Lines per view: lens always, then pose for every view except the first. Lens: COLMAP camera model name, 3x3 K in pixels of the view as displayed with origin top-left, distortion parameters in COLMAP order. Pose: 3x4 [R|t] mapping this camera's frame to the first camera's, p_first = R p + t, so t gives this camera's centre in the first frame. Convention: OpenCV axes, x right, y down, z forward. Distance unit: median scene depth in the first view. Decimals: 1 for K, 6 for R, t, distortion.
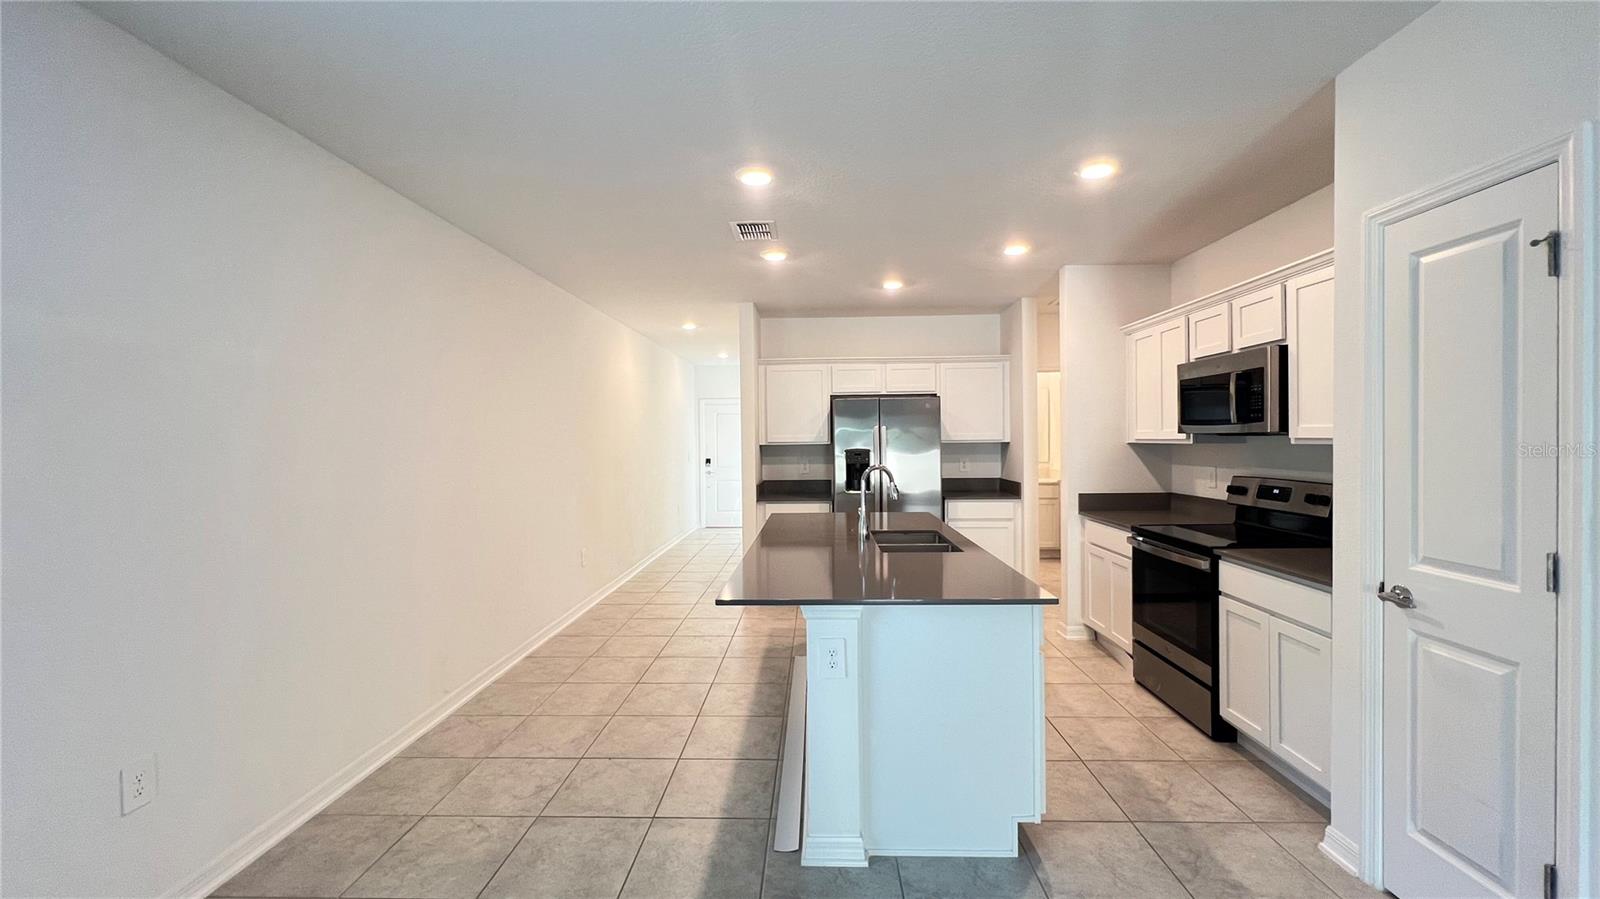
lens RADIAL K [[635.9, 0, 793.3], [0, 635.9, 450.1], [0, 0, 1]] dist [0.000811, -0.000252]
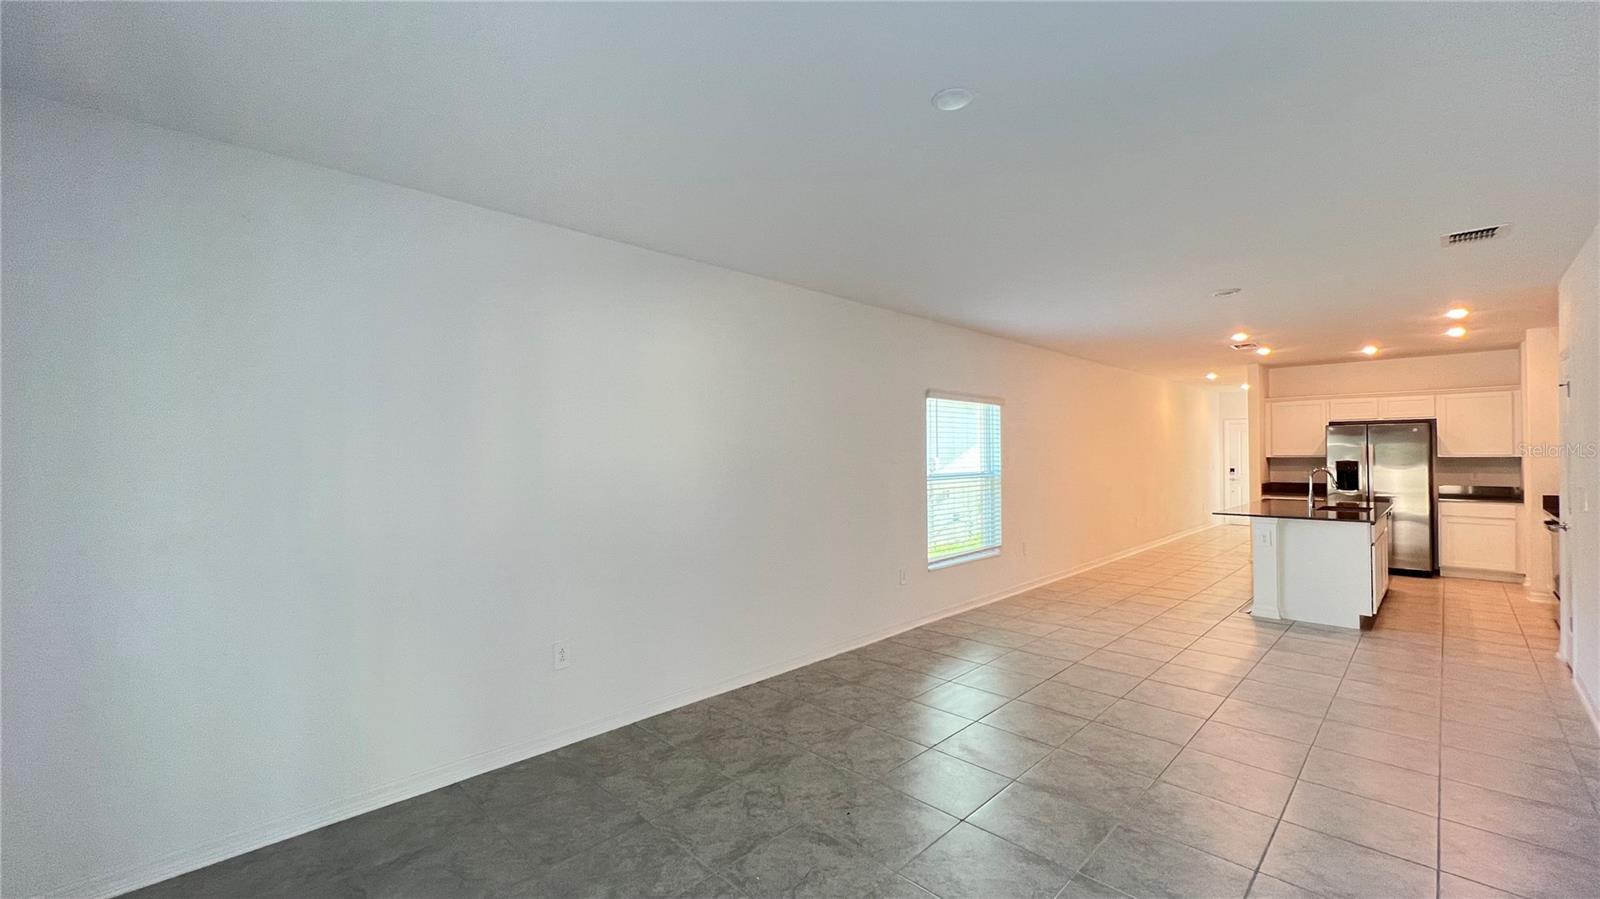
lens RADIAL K [[640.5, 0, 800.0], [0, 640.5, 449.5], [0, 0, 1]] dist [0.000681, 0.000075]
pose [[0.732913, 0.002972, -0.680316, 0.167188], [-0.014455, 0.999833, -0.011204, 0.006598], [0.680169, 0.018046, 0.732833, -0.827259]]
